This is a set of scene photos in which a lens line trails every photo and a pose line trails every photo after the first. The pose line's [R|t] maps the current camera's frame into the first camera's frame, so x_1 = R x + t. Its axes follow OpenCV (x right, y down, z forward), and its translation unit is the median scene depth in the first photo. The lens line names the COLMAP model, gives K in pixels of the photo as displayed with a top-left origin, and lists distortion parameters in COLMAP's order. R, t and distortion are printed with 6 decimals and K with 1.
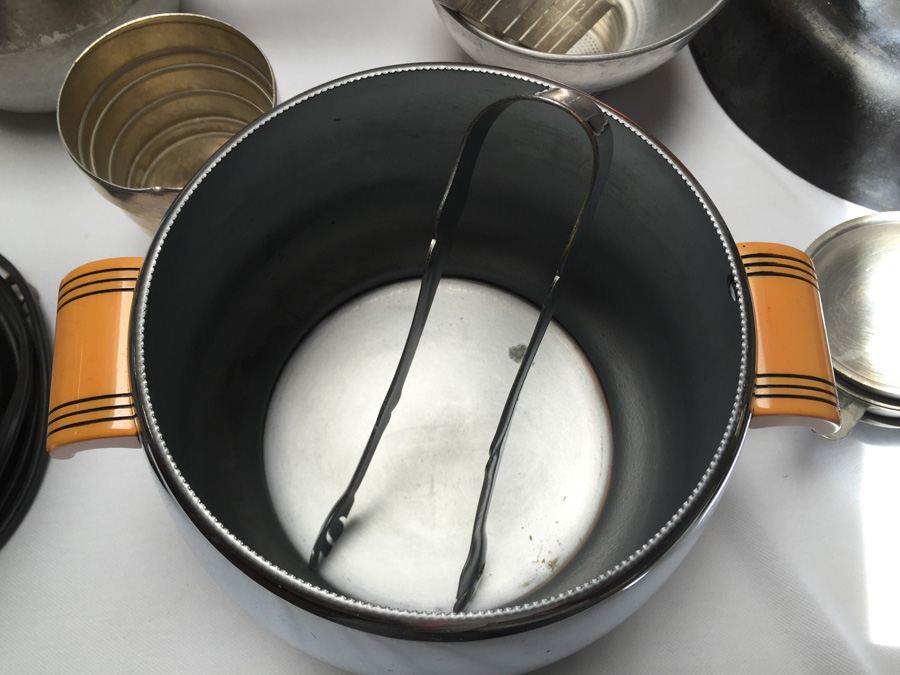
lens RADIAL K [[782.8, 0, 445.6], [0, 782.8, 330.7], [0, 0, 1]] dist [0.063857, -0.121854]
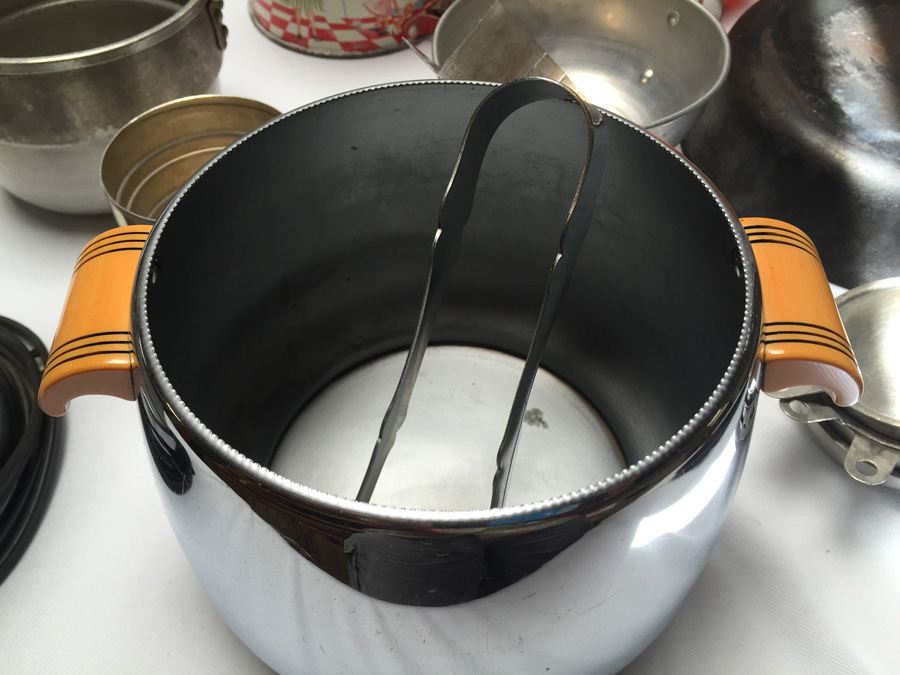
lens RADIAL K [[782.8, 0, 445.6], [0, 782.8, 330.7], [0, 0, 1]] dist [0.063857, -0.121854]
pose [[0.999295, 0.002895, -0.037432, 0.022521], [-0.013790, 0.955636, -0.294227, 0.222573], [0.034919, 0.294536, 0.955002, 0.036294]]
